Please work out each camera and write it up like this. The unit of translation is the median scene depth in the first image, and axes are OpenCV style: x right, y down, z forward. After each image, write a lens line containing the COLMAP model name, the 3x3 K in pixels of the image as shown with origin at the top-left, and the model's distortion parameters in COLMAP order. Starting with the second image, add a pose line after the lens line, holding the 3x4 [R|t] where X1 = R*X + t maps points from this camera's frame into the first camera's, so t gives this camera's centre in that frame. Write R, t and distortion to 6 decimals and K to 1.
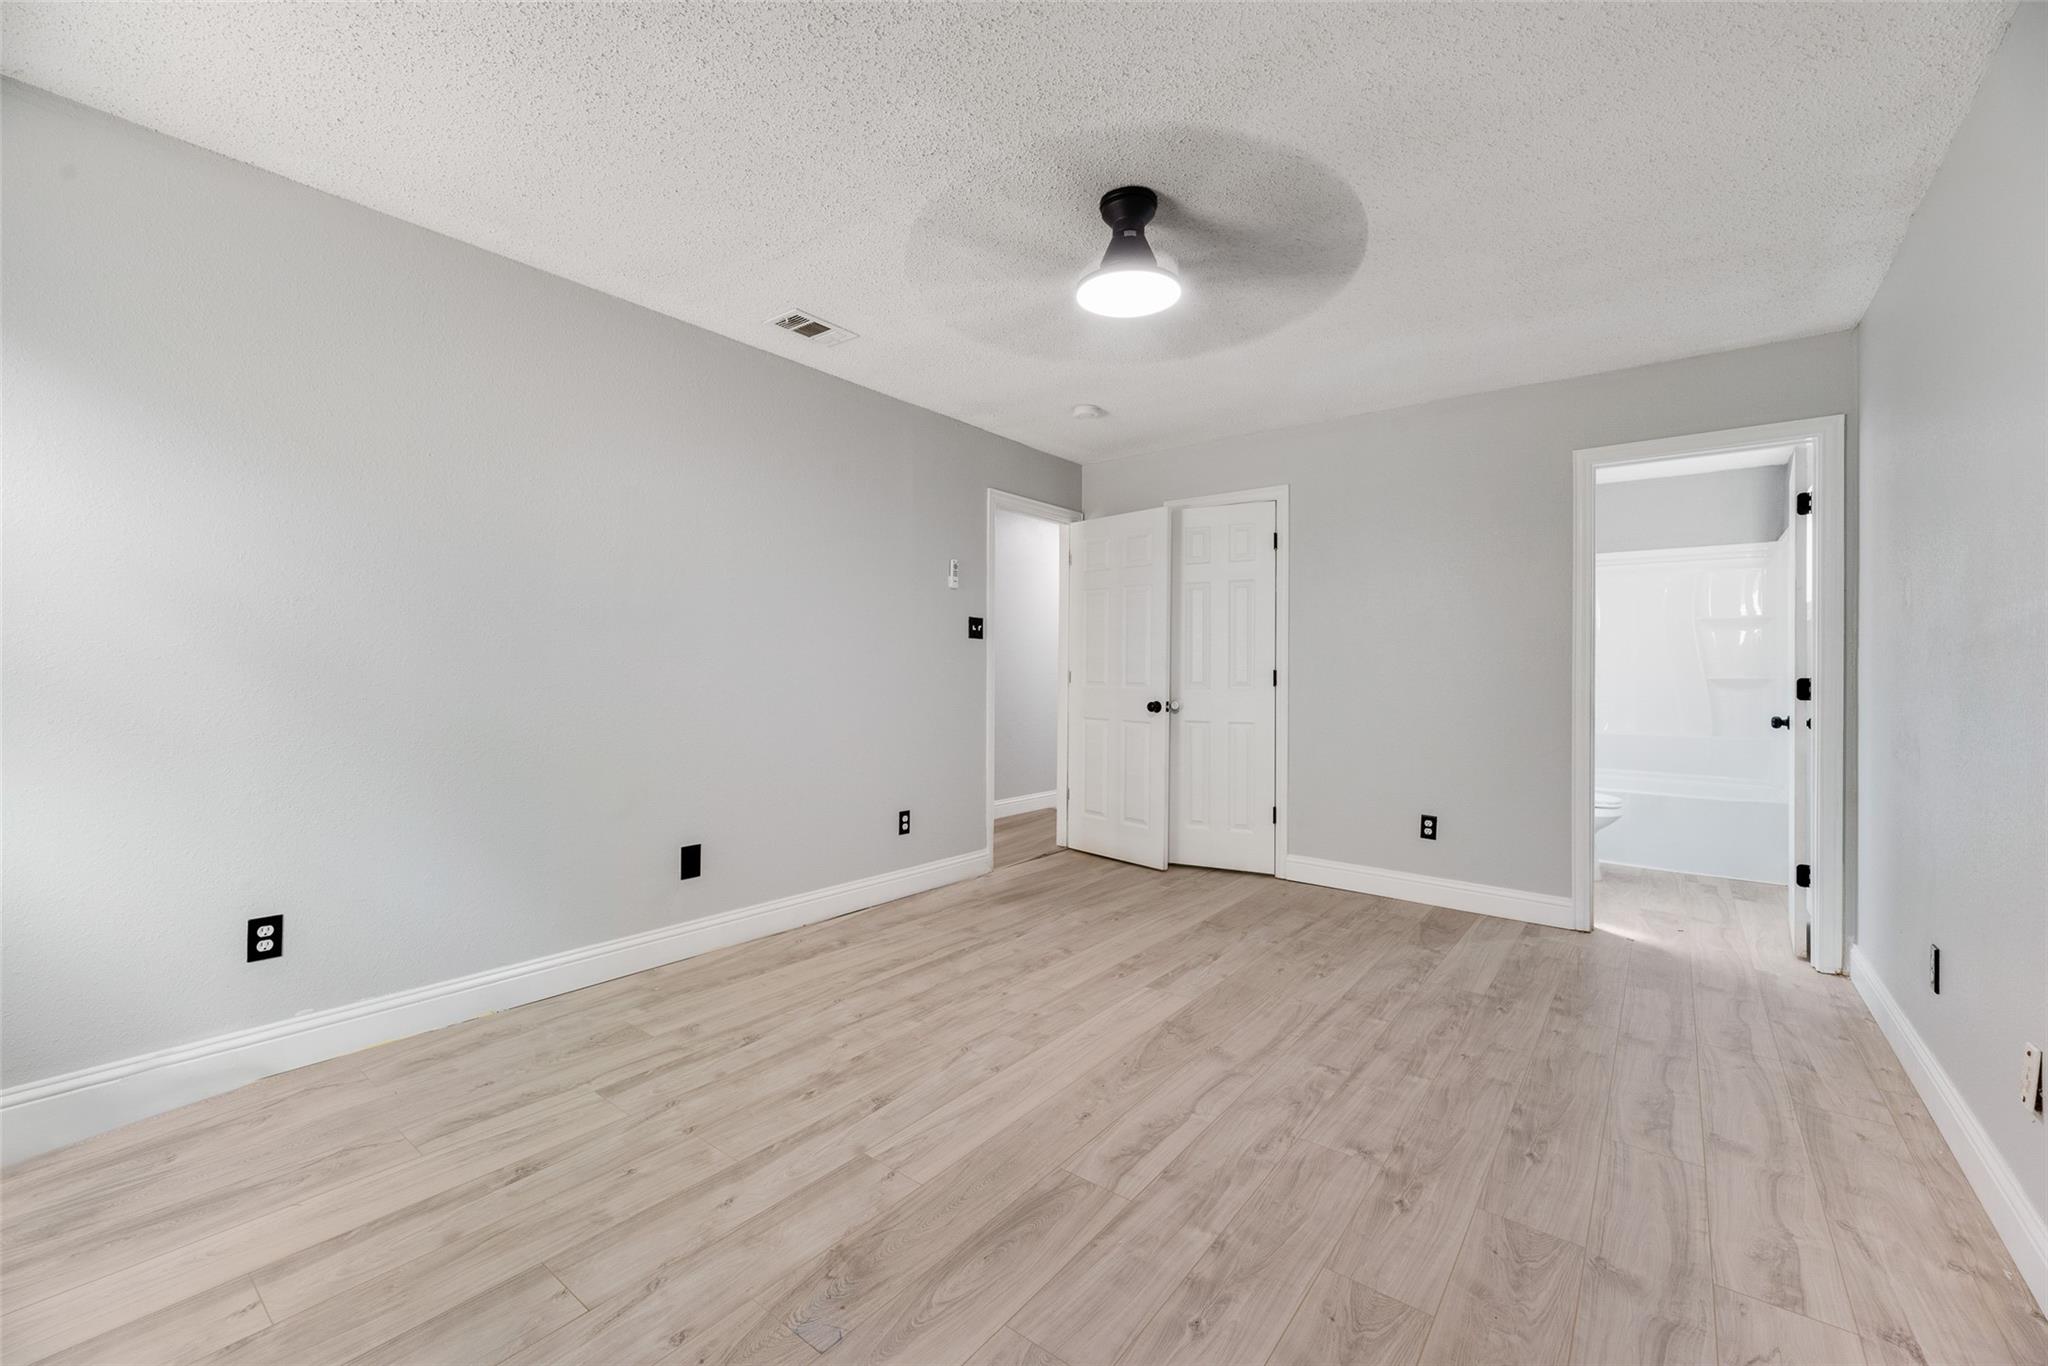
lens RADIAL K [[817.3, 0, 1024.7], [0, 817.3, 690.8], [0, 0, 1]] dist [-0.001271, -0.000081]
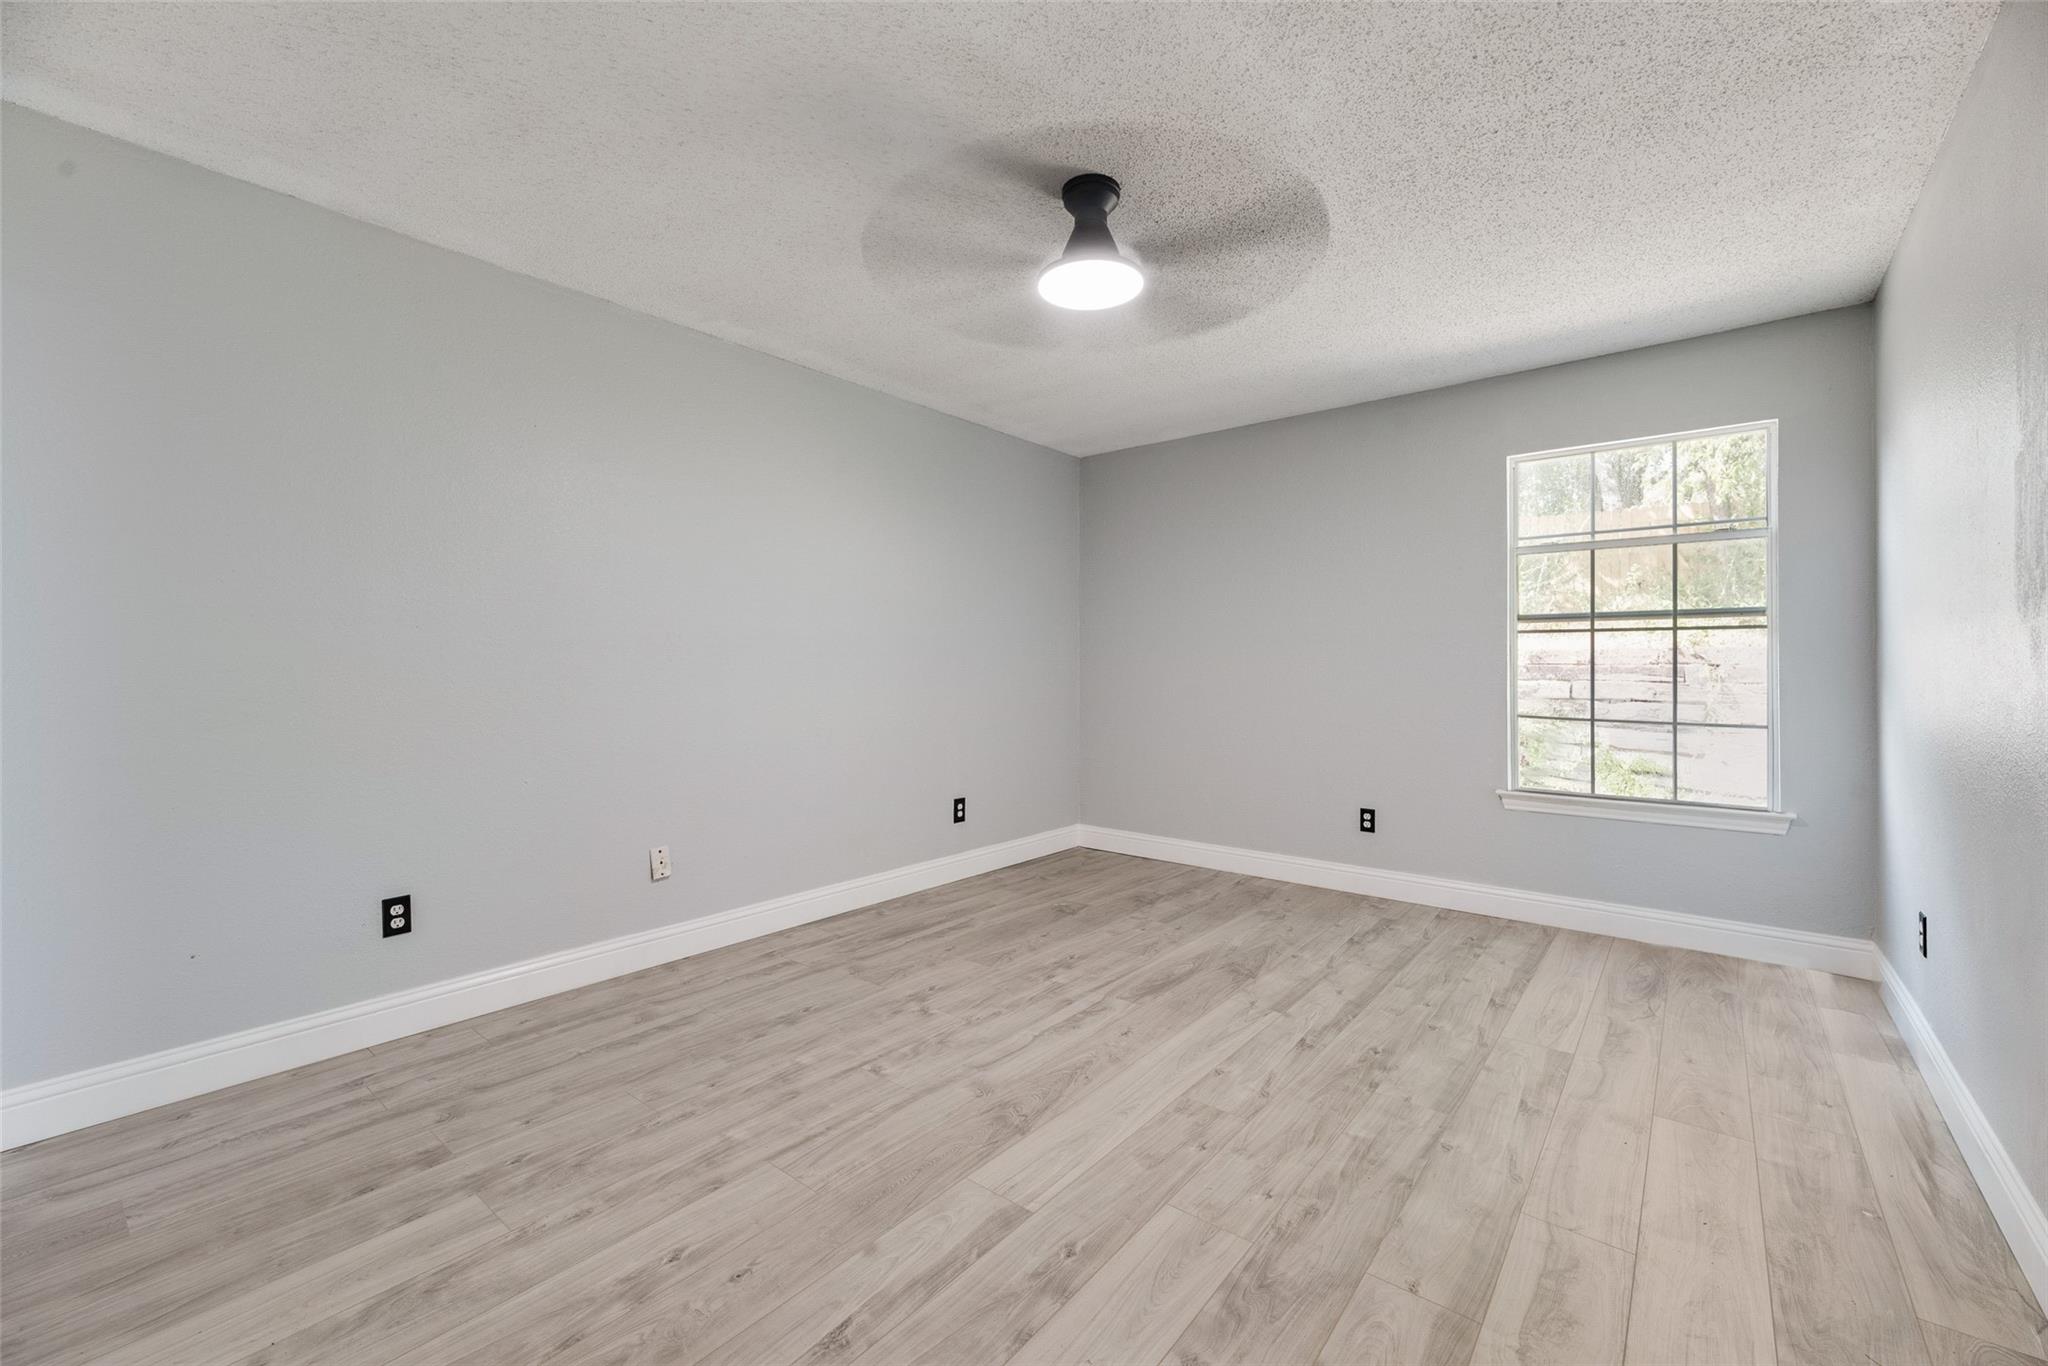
lens RADIAL K [[817.3, 0, 1024.7], [0, 817.3, 690.8], [0, 0, 1]] dist [-0.001271, -0.000081]
pose [[-0.999720, -0.010421, 0.021247, 0.189224], [-0.009428, 0.998881, 0.046352, -0.041440], [-0.021706, 0.046138, -0.998699, 2.036696]]
